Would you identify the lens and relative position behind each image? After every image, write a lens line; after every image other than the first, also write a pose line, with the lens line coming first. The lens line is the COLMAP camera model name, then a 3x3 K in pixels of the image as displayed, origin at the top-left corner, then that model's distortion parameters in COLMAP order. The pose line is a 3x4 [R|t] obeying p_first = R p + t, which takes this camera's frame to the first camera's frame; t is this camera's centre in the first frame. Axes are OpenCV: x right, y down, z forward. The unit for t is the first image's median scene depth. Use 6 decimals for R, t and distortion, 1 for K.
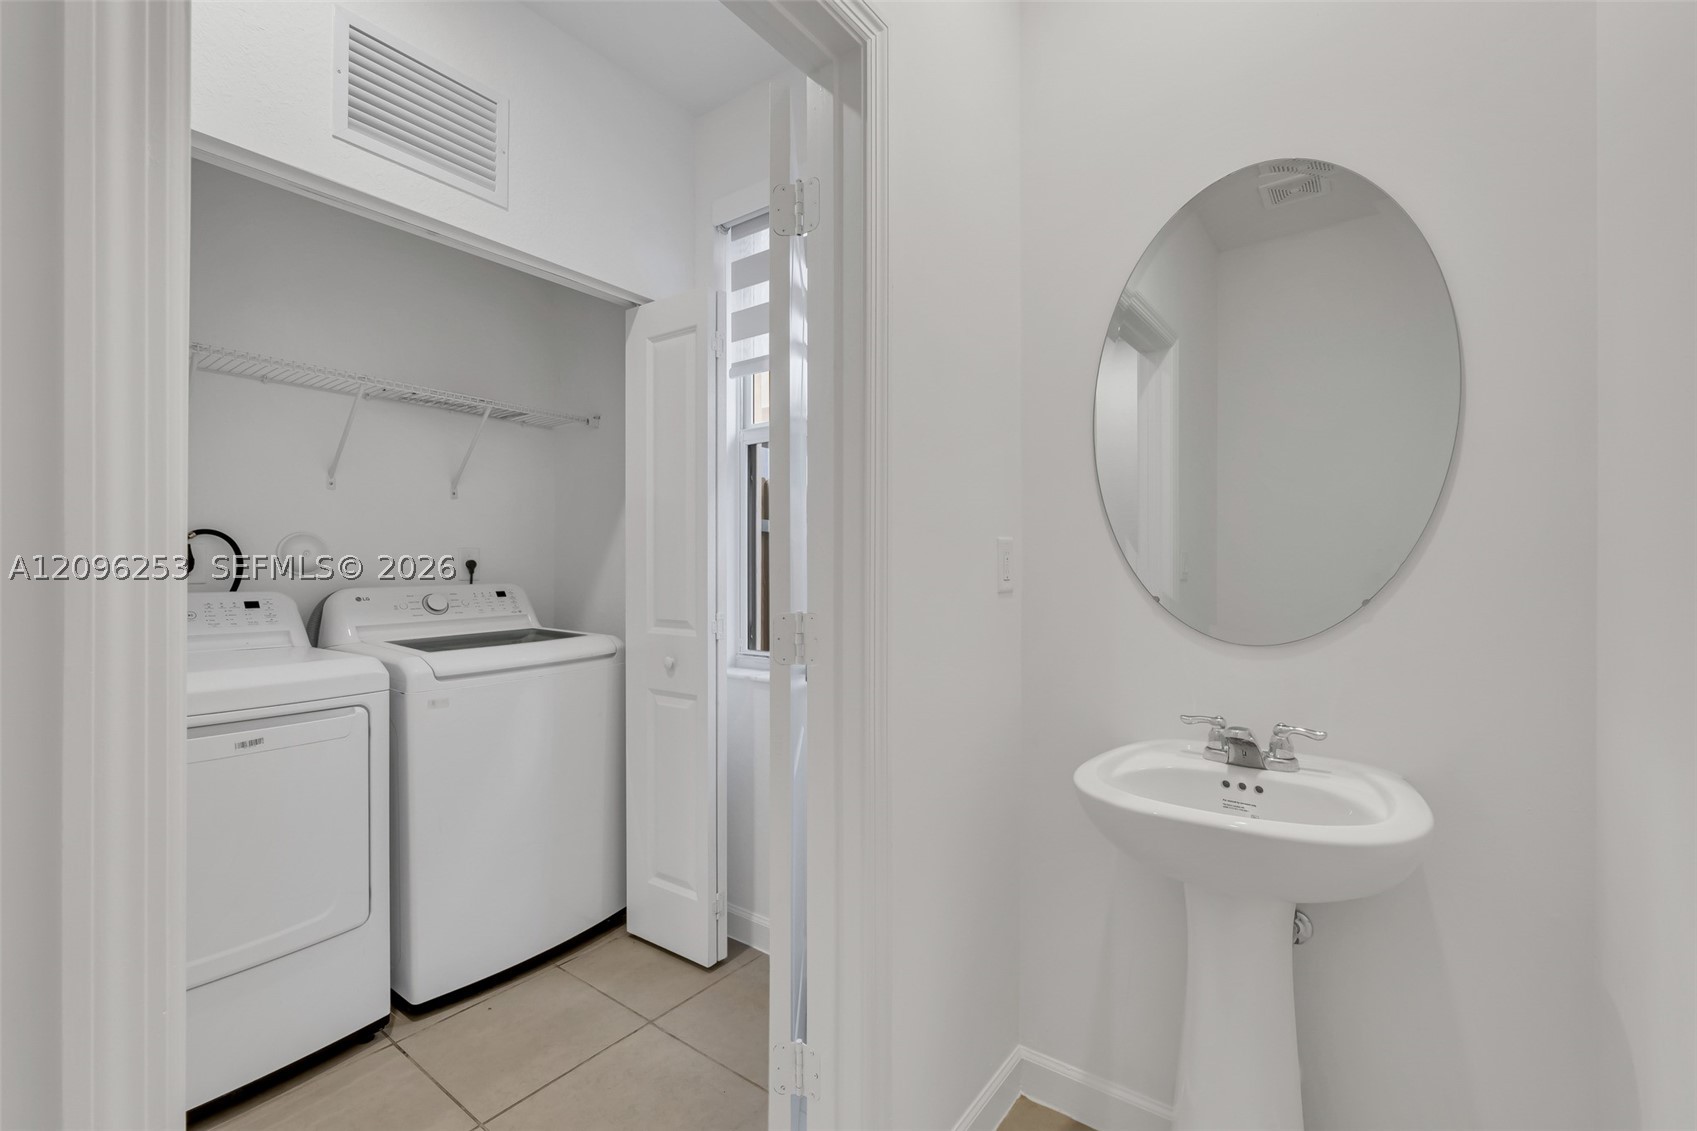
lens RADIAL K [[711.3, 0, 851.7], [0, 711.3, 566.2], [0, 0, 1]] dist [0.001087, 0.001076]
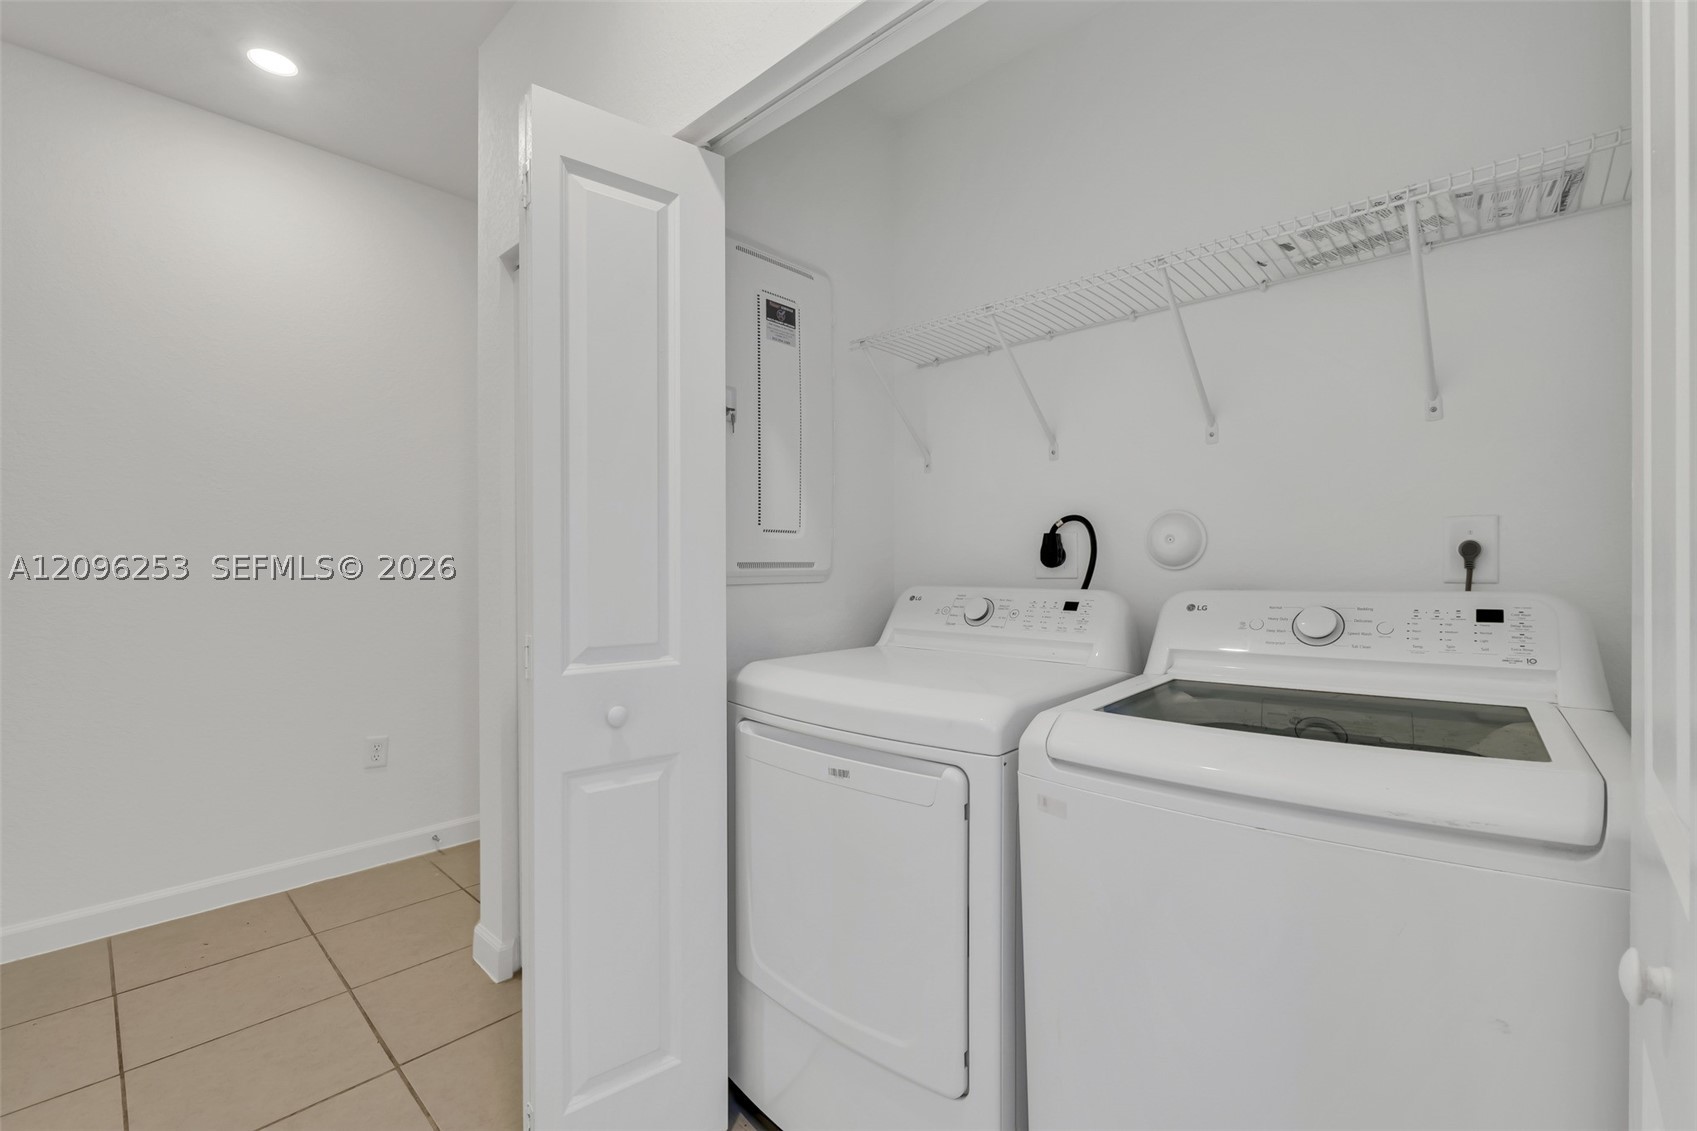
lens RADIAL K [[711.3, 0, 851.7], [0, 711.3, 563.4], [0, 0, 1]] dist [0.001087, 0.001076]
pose [[-0.095070, -0.013035, -0.995385, -0.027624], [-0.000607, 0.999915, -0.013036, 0.014739], [0.995470, -0.000635, -0.095070, 0.724325]]
